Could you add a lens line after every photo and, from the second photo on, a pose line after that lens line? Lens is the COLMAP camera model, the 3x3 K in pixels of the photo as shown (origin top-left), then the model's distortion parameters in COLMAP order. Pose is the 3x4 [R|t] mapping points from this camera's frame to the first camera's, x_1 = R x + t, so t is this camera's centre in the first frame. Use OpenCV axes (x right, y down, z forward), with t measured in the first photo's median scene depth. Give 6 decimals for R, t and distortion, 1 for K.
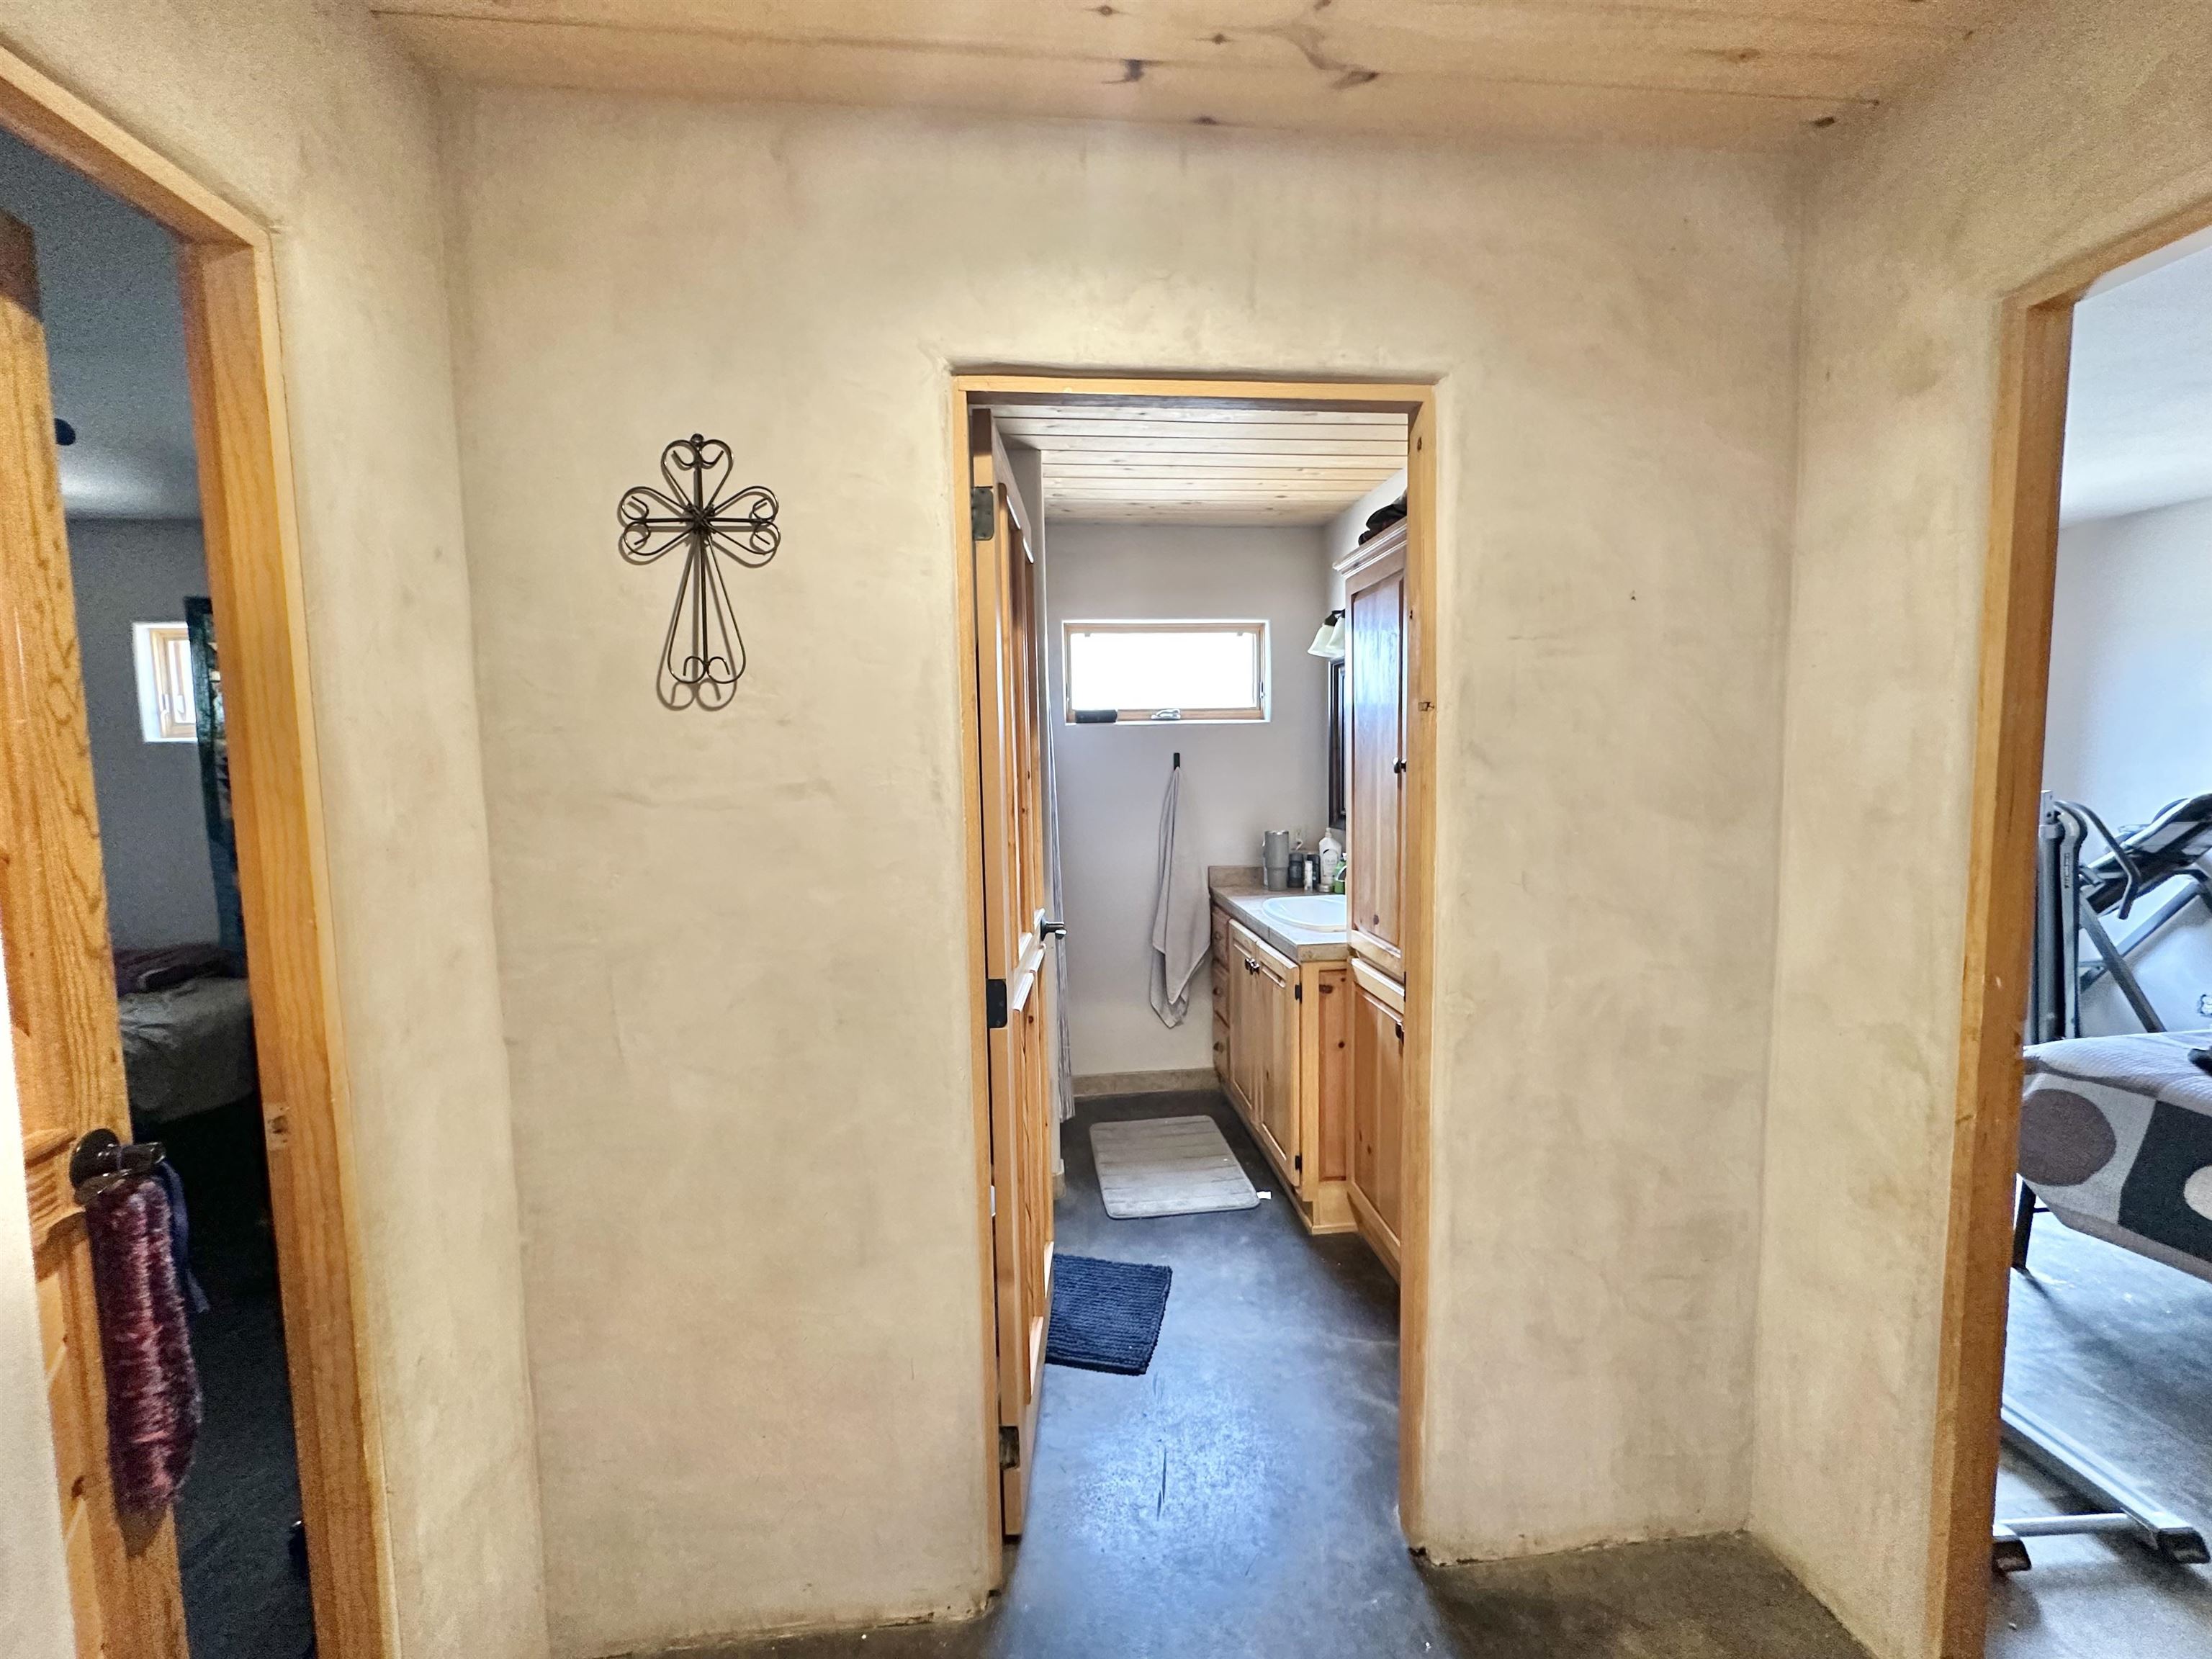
lens RADIAL K [[895.6, 0, 1118.3], [0, 895.6, 827.0], [0, 0, 1]] dist [0.000083, -0.000051]
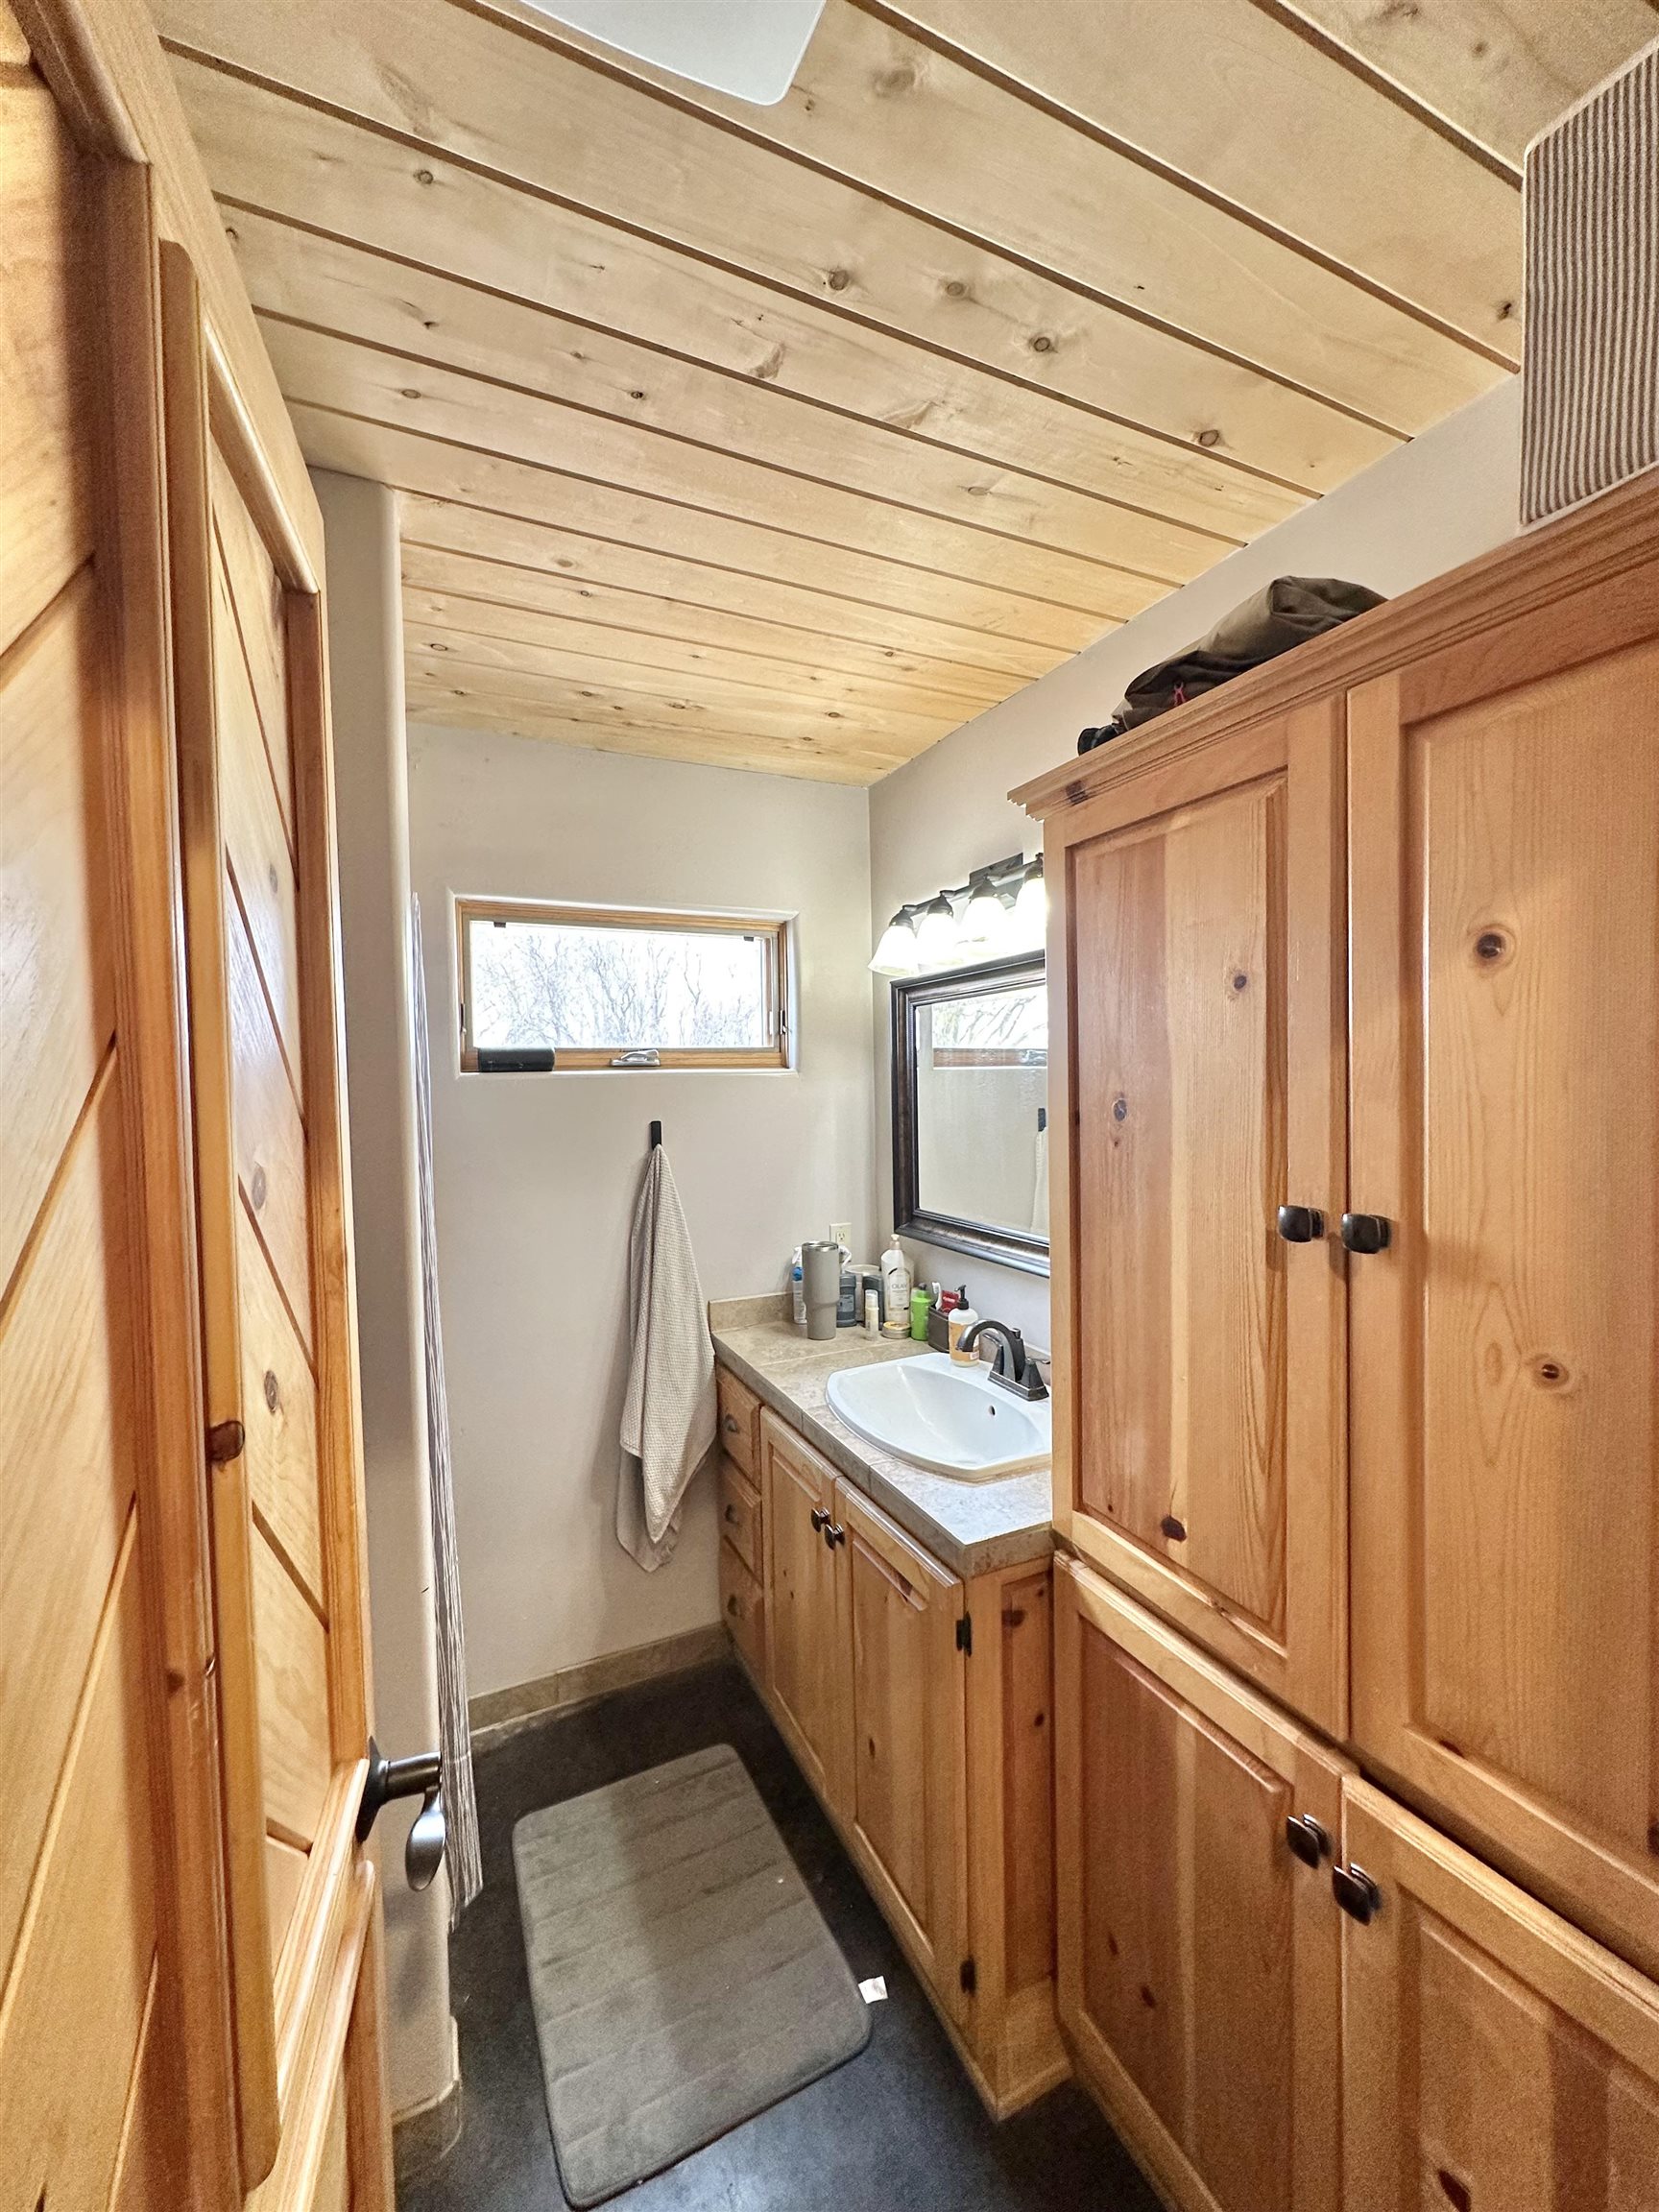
lens RADIAL K [[895.6, 0, 826.9], [0, 895.6, 1096.7], [0, 0, 1]] dist [0.000083, -0.000051]
pose [[0.948278, -0.008956, 0.317316, -0.019749], [0.027722, 0.998119, -0.054675, -0.068345], [-0.316230, 0.060643, 0.946742, 0.413217]]
